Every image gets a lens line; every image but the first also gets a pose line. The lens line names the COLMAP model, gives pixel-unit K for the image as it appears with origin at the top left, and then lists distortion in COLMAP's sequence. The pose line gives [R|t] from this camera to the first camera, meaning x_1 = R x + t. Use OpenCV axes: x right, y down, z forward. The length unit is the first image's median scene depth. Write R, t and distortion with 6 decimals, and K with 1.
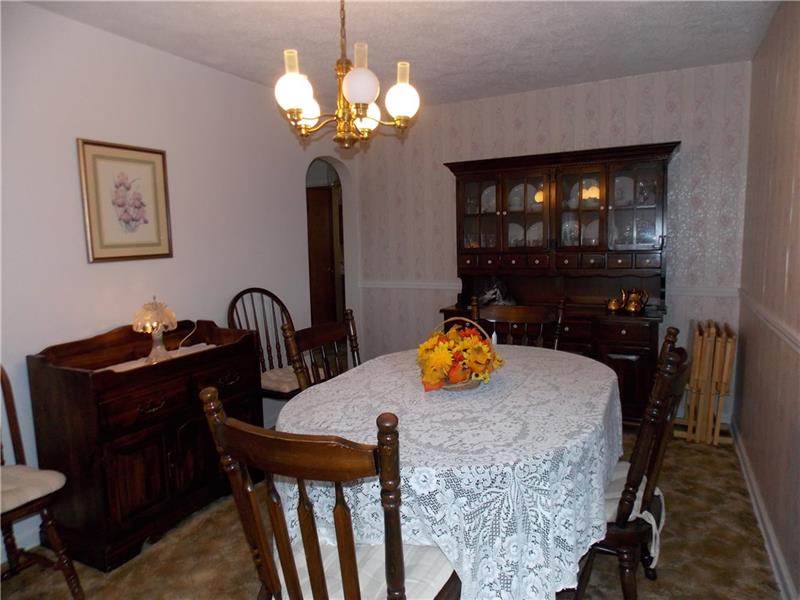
lens RADIAL K [[529.5, 0, 402.4], [0, 529.5, 295.9], [0, 0, 1]] dist [-0.004819, 0.000657]
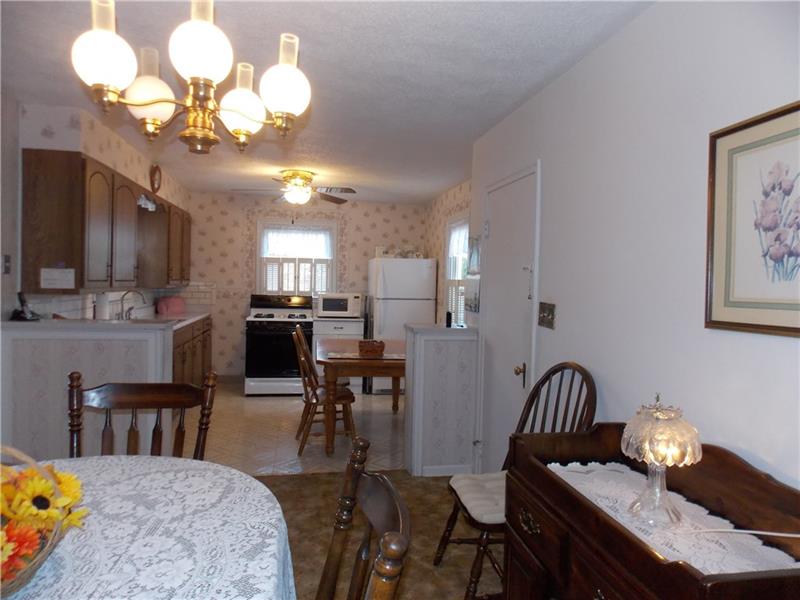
lens RADIAL K [[529.5, 0, 402.4], [0, 529.5, 295.9], [0, 0, 1]] dist [-0.004819, 0.000657]
pose [[-0.793319, 0.016328, -0.608588, 0.074094], [-0.078521, 0.988547, 0.128877, -0.150194], [0.603722, 0.150027, -0.782951, 1.252943]]
